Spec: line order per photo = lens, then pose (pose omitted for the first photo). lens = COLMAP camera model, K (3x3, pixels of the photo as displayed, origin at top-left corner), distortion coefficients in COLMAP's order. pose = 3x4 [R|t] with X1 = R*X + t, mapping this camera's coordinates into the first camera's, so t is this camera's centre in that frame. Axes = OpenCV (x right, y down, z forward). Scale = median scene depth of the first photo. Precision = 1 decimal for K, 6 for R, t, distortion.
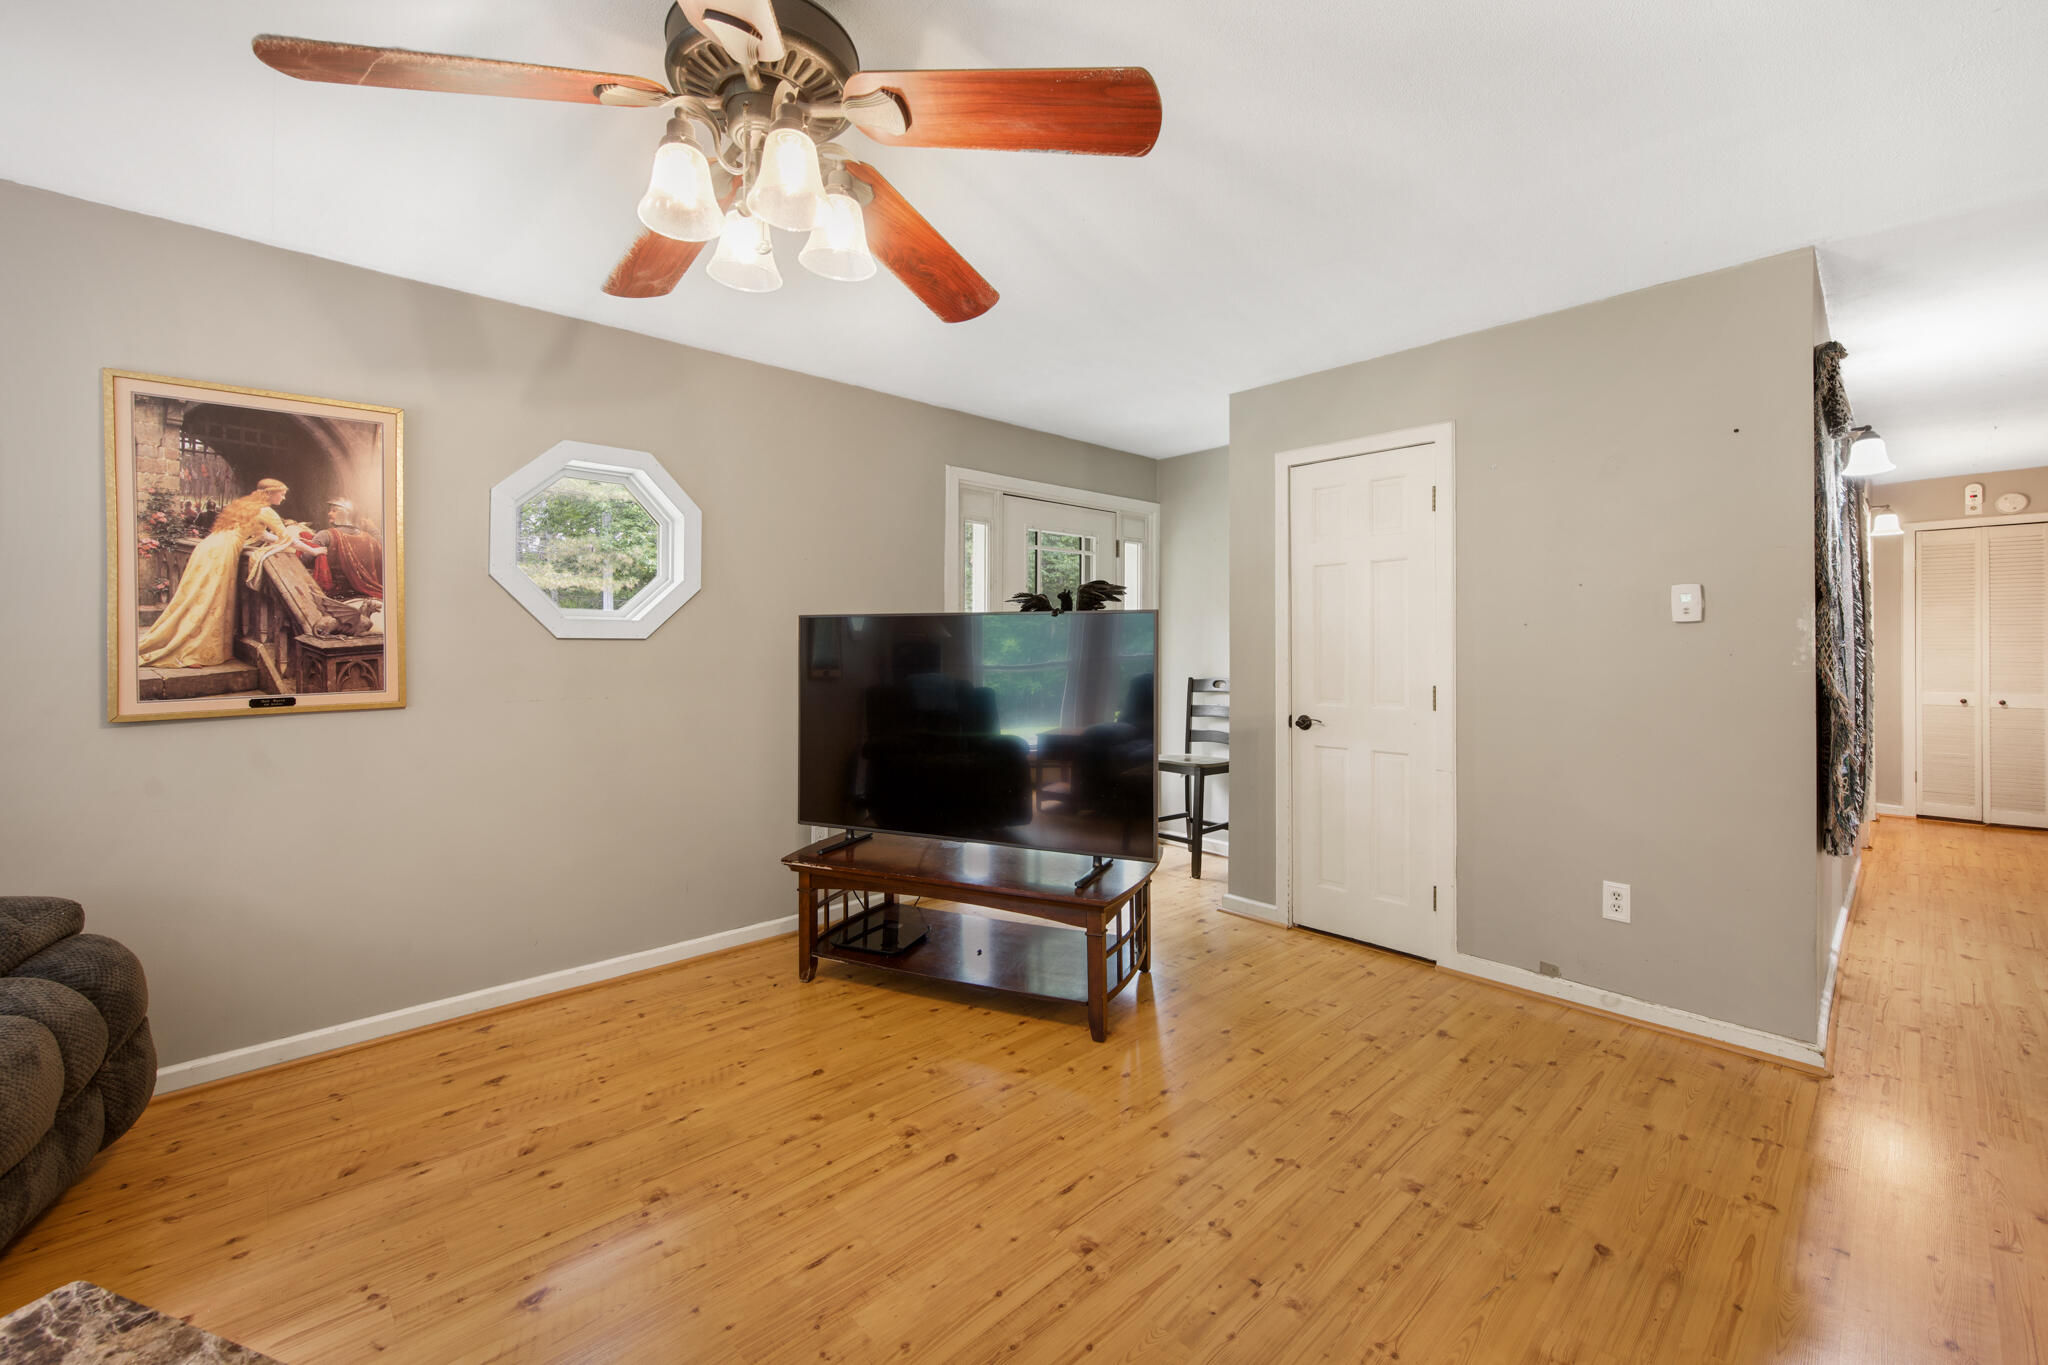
lens RADIAL K [[828.6, 0, 1028.3], [0, 828.6, 639.9], [0, 0, 1]] dist [0.000436, 0.000627]
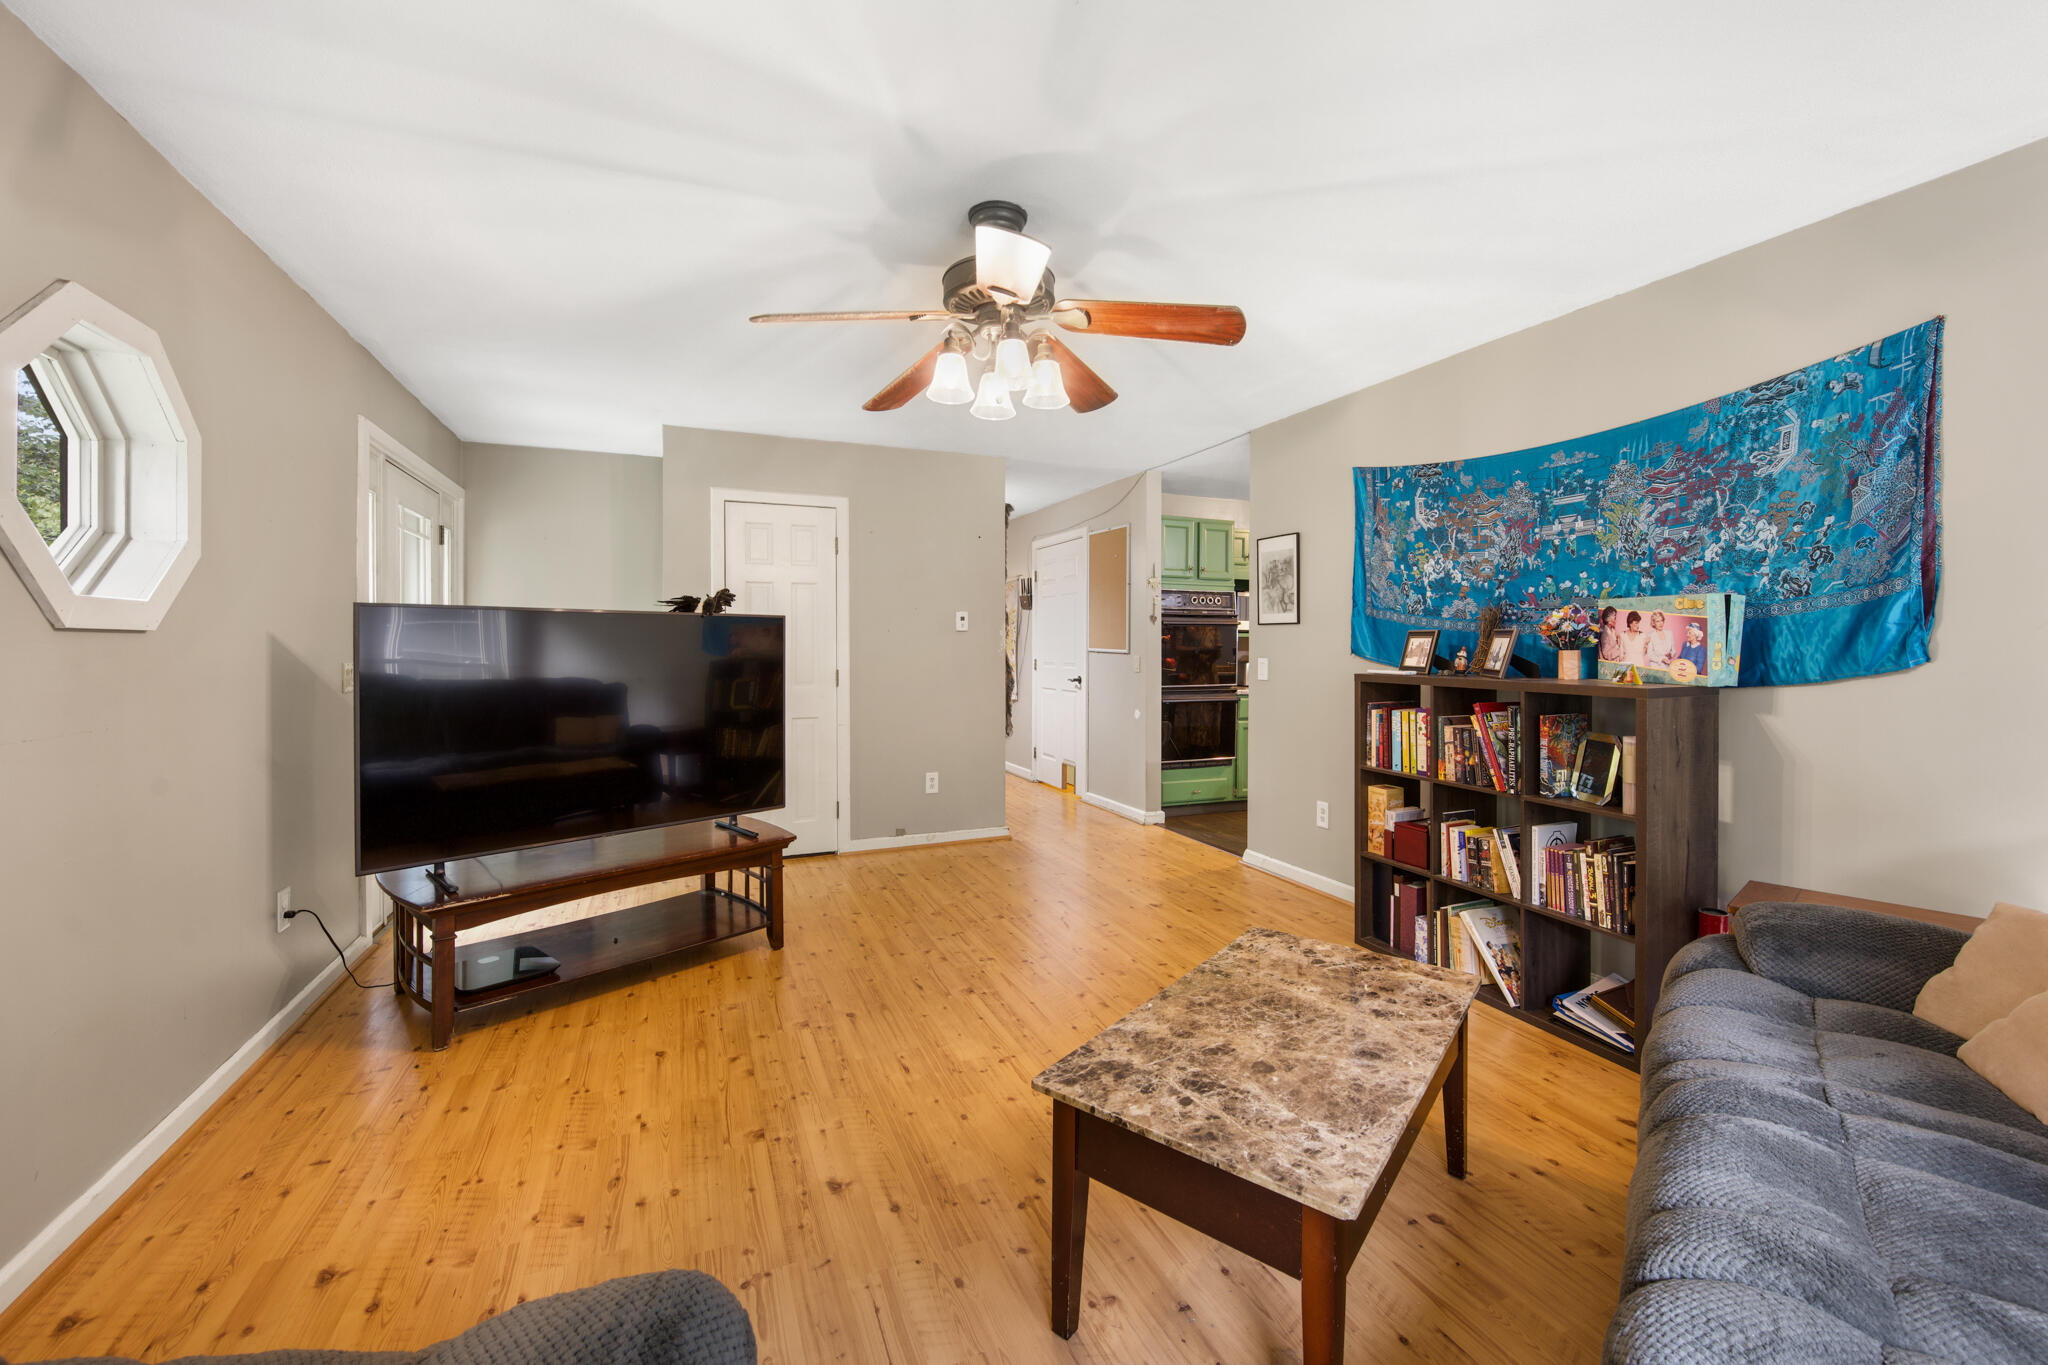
lens RADIAL K [[813.8, 0, 1024.4], [0, 813.8, 649.2], [0, 0, 1]] dist [-0.000565, 0.000039]
pose [[0.339379, -0.004974, 0.940636, -0.950512], [-0.002733, 0.999977, 0.006274, 0.009437], [-0.940646, -0.004700, 0.339358, 0.210117]]
